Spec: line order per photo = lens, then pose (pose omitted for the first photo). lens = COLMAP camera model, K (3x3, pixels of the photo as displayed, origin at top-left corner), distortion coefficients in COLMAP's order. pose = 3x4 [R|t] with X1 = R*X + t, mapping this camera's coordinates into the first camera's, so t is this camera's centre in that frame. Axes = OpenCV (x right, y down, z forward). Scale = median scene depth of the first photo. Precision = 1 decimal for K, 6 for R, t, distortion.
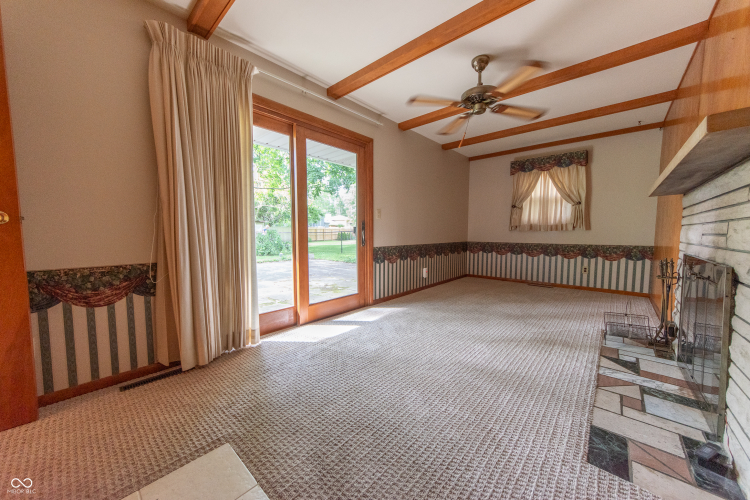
lens RADIAL K [[271.2, 0, 373.9], [0, 271.2, 248.8], [0, 0, 1]] dist [0.001330, 0.000859]
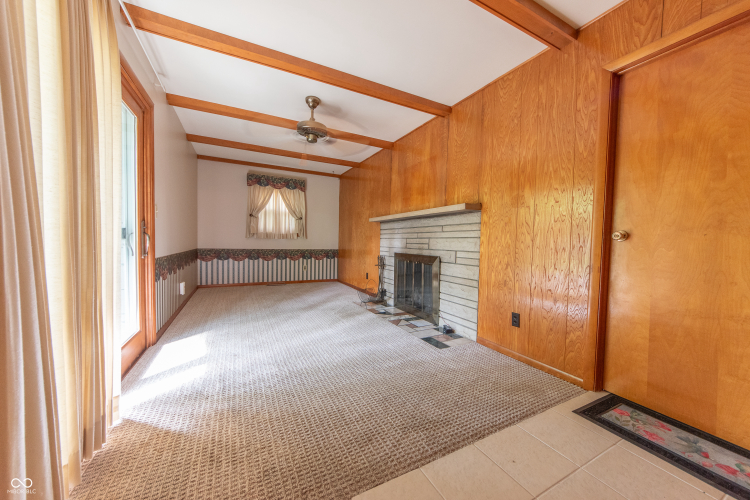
lens RADIAL K [[271.2, 0, 375.9], [0, 271.2, 253.2], [0, 0, 1]] dist [0.001330, 0.000859]
pose [[0.354577, -0.037587, 0.934271, -0.361362], [0.038429, 0.998933, 0.025604, -0.016052], [-0.934237, 0.026825, 0.355643, 0.176011]]
